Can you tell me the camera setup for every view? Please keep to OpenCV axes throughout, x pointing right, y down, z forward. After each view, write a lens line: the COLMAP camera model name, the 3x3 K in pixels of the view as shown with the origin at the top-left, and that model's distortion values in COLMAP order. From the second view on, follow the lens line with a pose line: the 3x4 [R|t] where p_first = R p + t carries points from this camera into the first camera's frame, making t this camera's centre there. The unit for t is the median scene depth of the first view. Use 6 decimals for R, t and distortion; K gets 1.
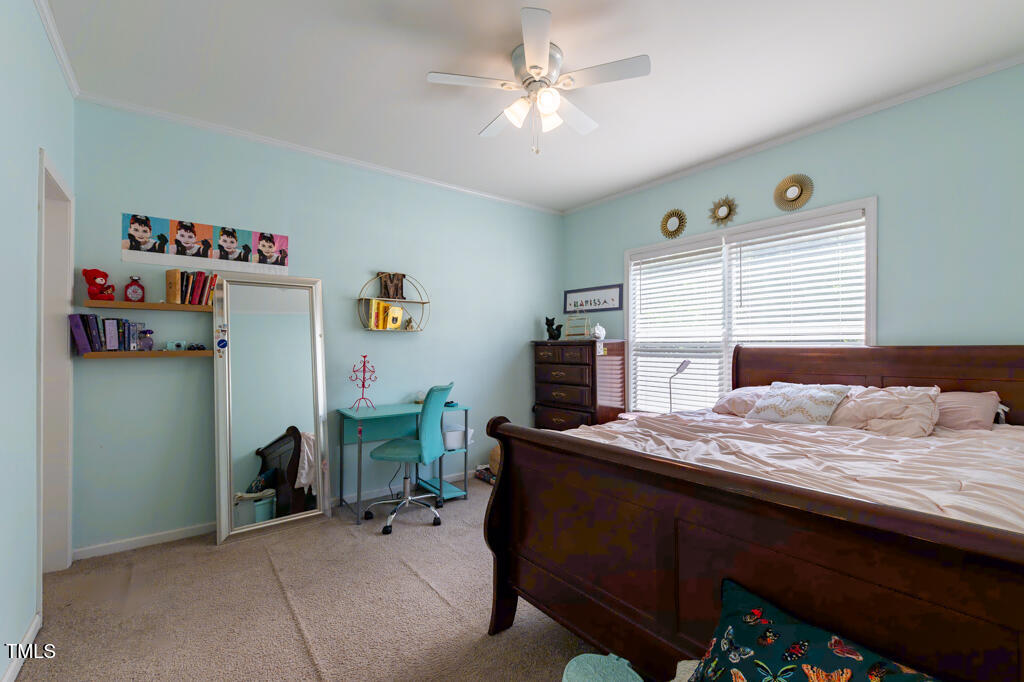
lens RADIAL K [[443.5, 0, 518.4], [0, 443.5, 344.2], [0, 0, 1]] dist [-0.002177, -0.000415]
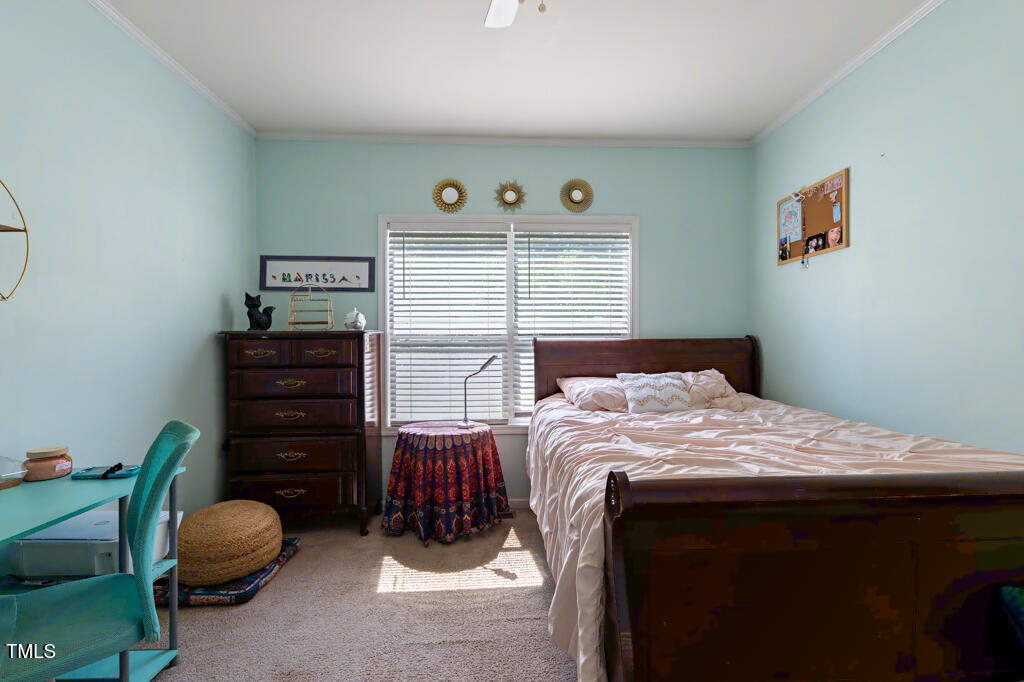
lens RADIAL K [[449.0, 0, 517.0], [0, 449.0, 337.5], [0, 0, 1]] dist [-0.000089, -0.000361]
pose [[0.575416, 0.000058, 0.817861, -0.262577], [-0.000732, 1.000000, 0.000444, 0.000255], [-0.817861, -0.000854, 0.575415, 0.371185]]
